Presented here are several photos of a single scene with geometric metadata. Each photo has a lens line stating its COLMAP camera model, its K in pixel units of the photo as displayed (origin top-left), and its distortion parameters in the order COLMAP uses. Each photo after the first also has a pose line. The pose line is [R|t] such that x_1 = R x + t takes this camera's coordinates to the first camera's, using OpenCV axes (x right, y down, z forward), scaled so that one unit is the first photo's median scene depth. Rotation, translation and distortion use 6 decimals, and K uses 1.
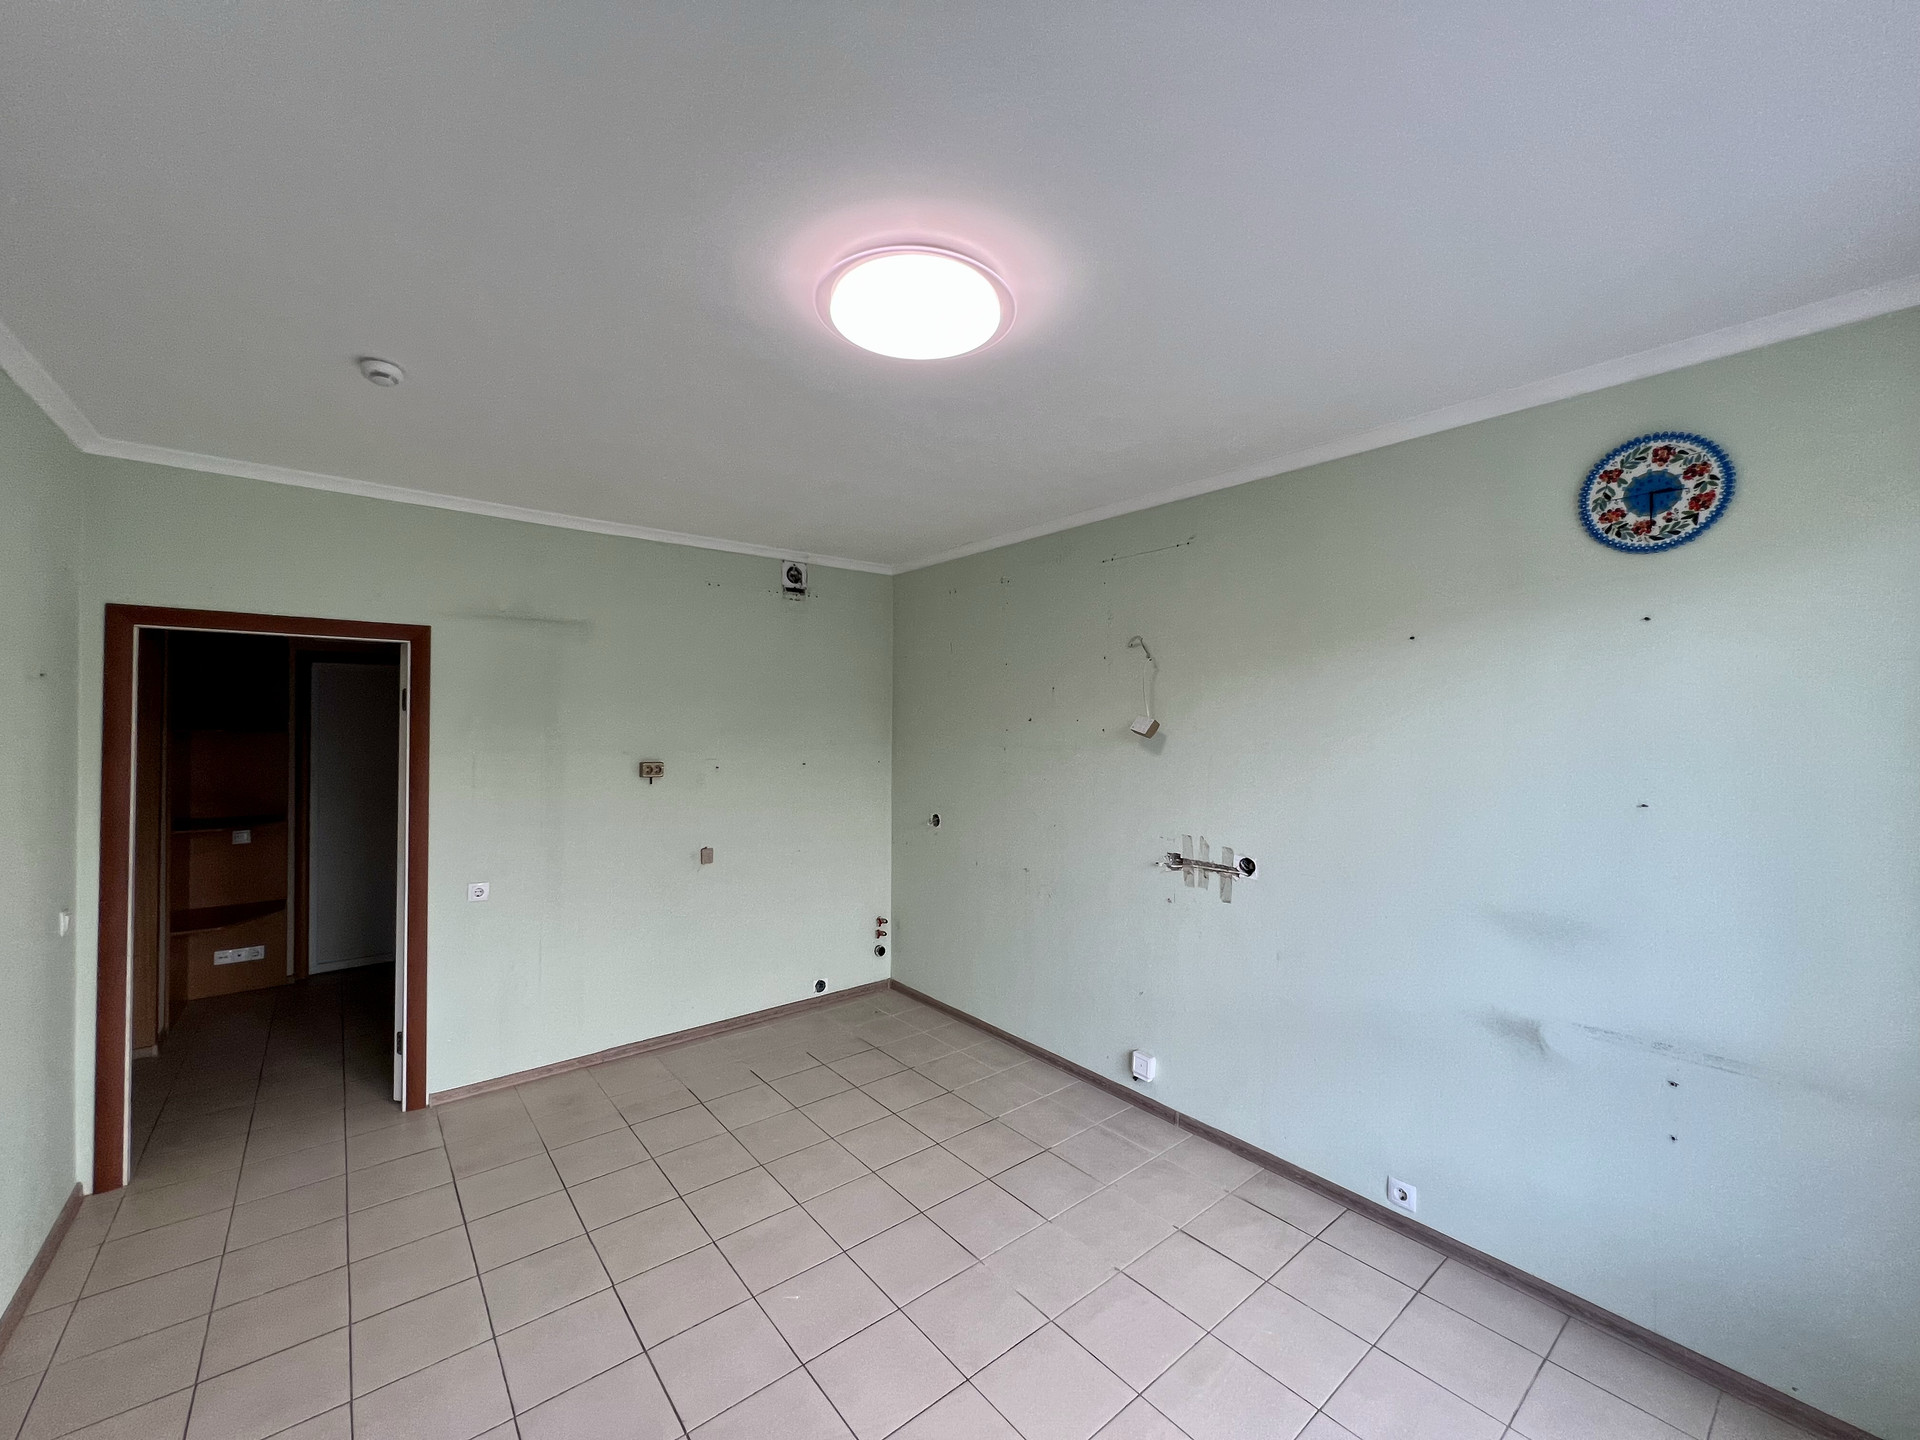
lens RADIAL K [[772.1, 0, 957.2], [0, 772.1, 717.3], [0, 0, 1]] dist [0.010287, -0.000238]
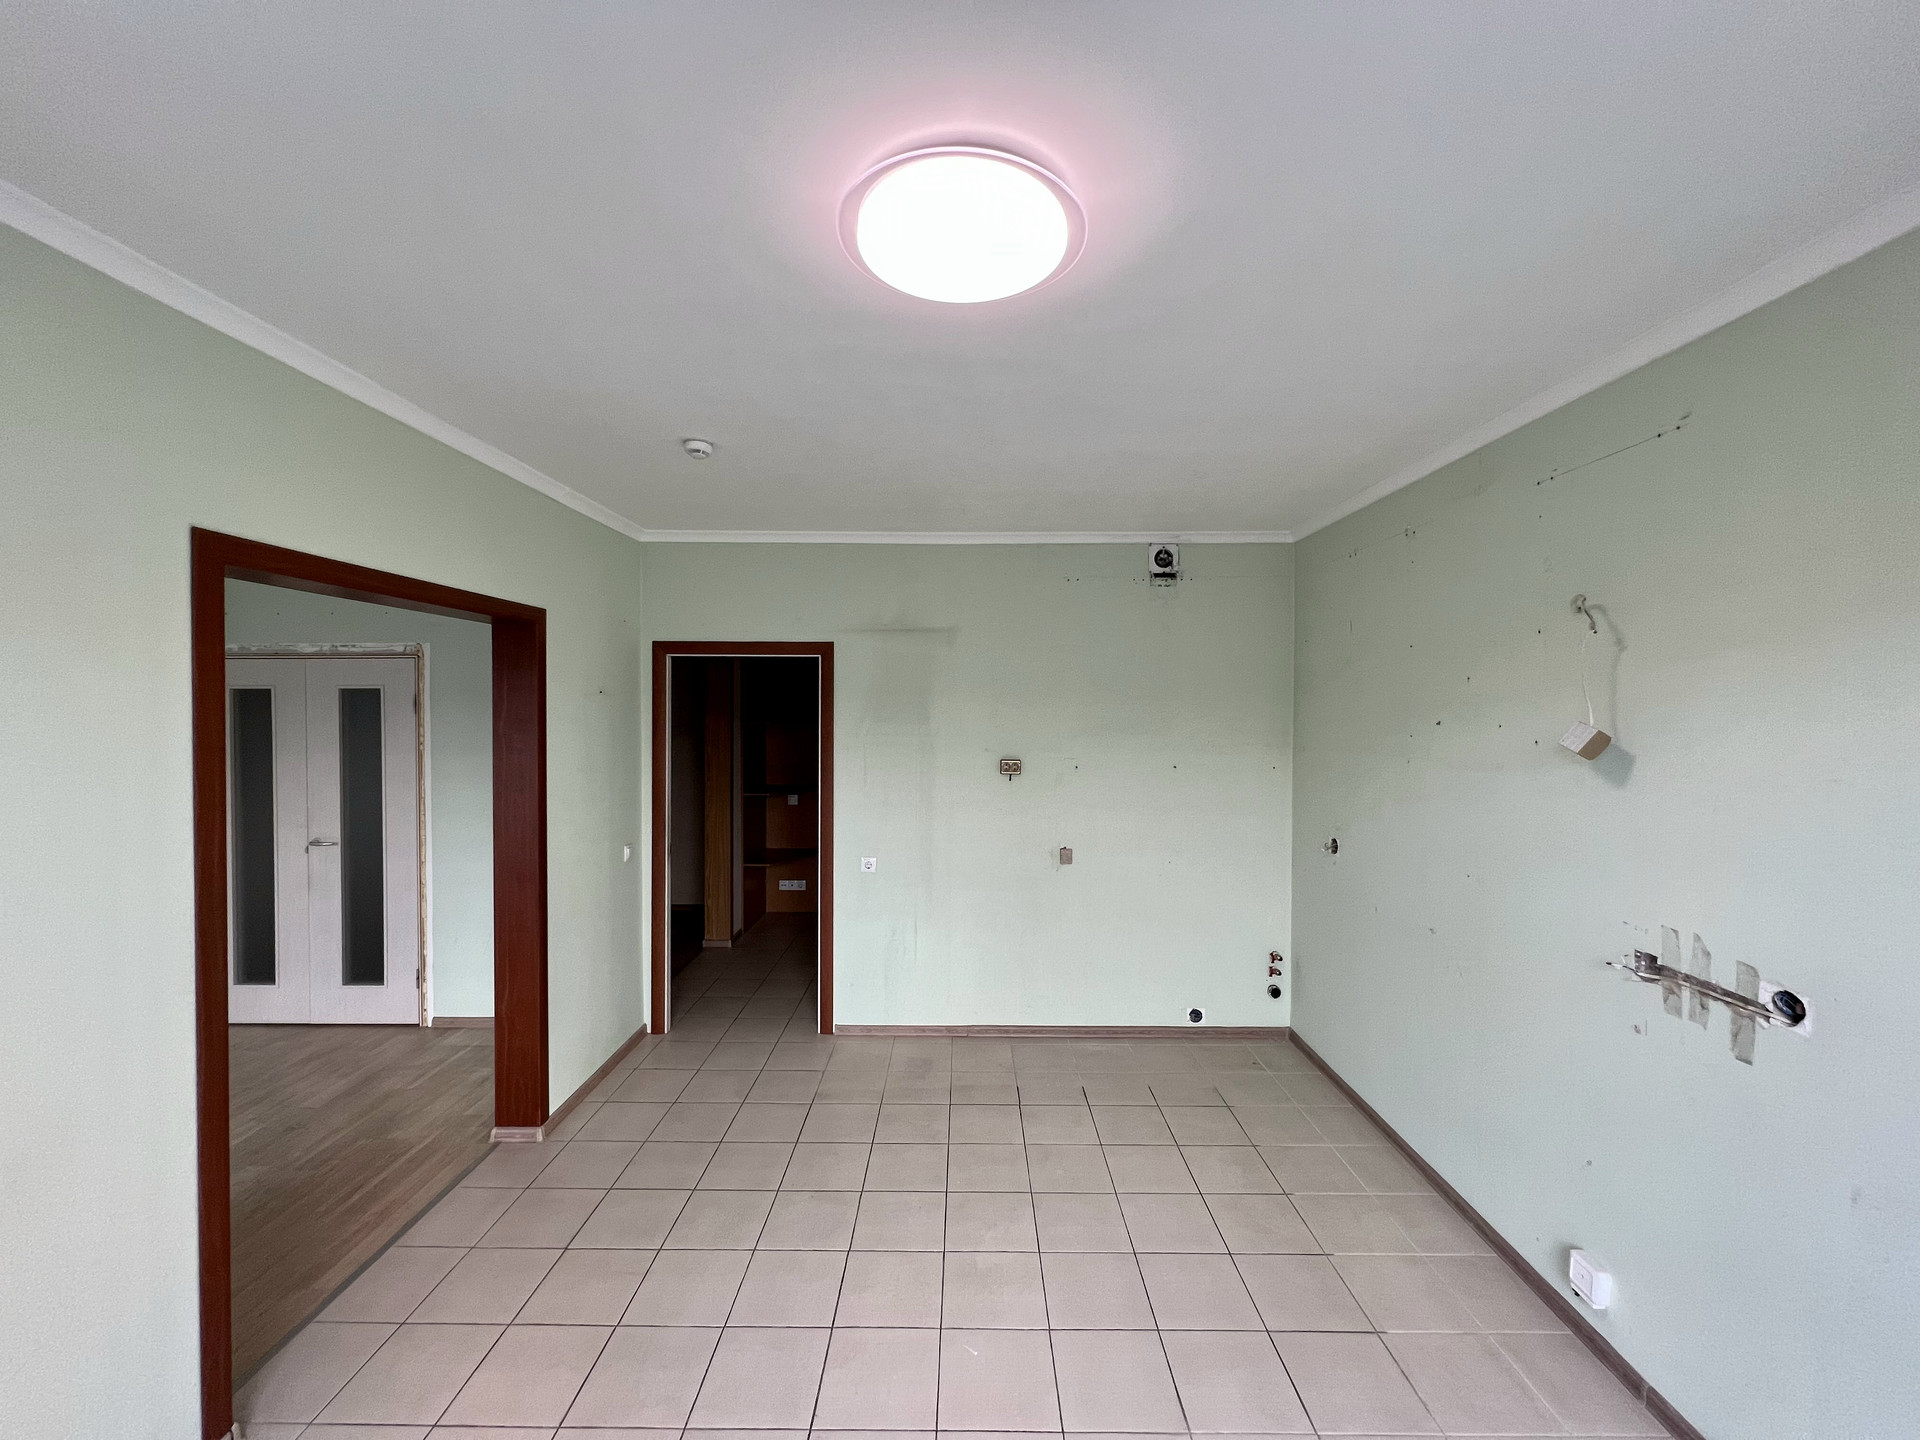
lens RADIAL K [[772.1, 0, 957.2], [0, 772.1, 717.3], [0, 0, 1]] dist [0.010287, -0.000238]
pose [[0.770877, 0.006577, -0.636950, 0.225787], [0.005155, 0.999850, 0.016563, -0.017369], [0.636963, -0.016052, 0.770727, 0.177191]]
